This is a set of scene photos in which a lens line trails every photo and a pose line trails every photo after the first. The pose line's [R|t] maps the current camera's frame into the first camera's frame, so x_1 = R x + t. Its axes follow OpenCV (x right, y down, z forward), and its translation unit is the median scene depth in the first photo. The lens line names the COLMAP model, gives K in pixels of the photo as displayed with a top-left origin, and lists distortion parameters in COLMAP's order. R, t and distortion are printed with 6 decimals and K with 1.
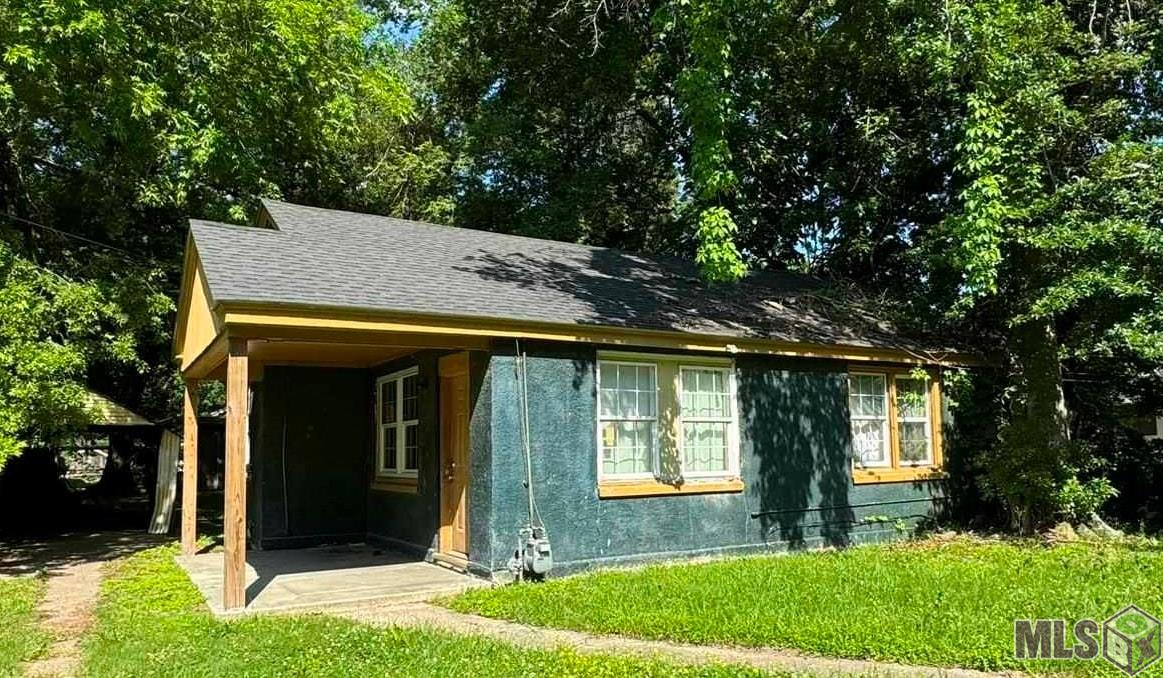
lens RADIAL K [[848.7, 0, 581.7], [0, 848.7, 392.9], [0, 0, 1]] dist [0.000147, -0.000146]
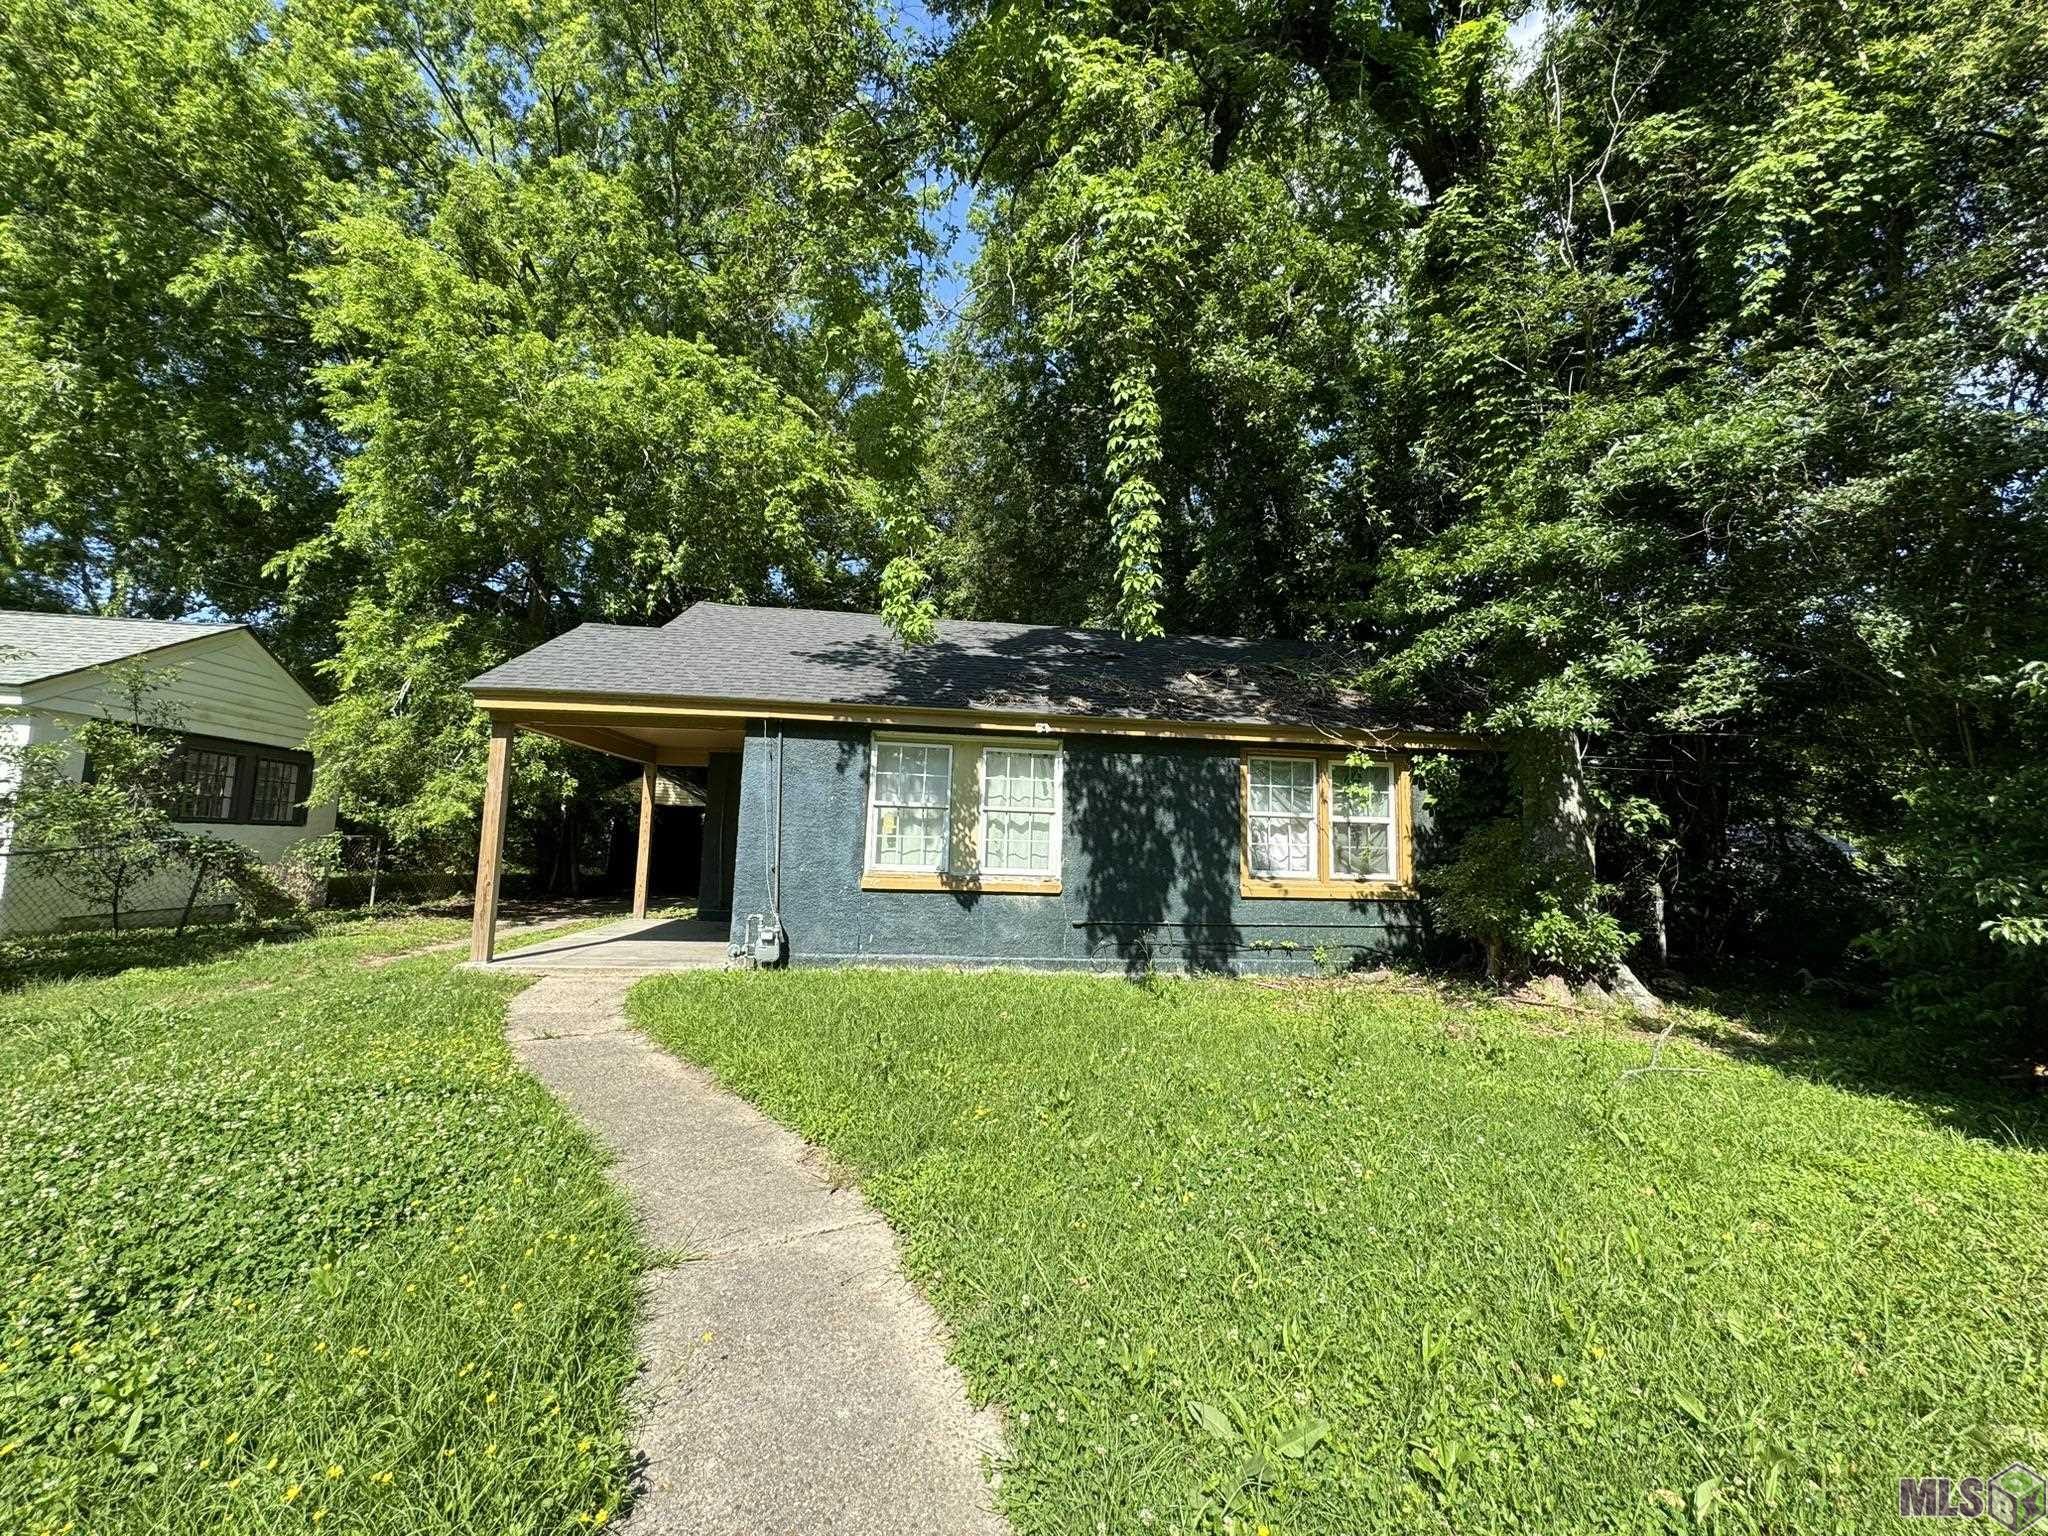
lens RADIAL K [[818.7, 0, 1024.0], [0, 818.7, 768.0], [0, 0, 1]] dist [0.000632, 0.000016]
pose [[0.901578, 0.001763, -0.432613, 0.482283], [-0.015473, 0.999483, -0.028173, 0.011613], [0.432340, 0.032094, 0.901139, 0.225367]]
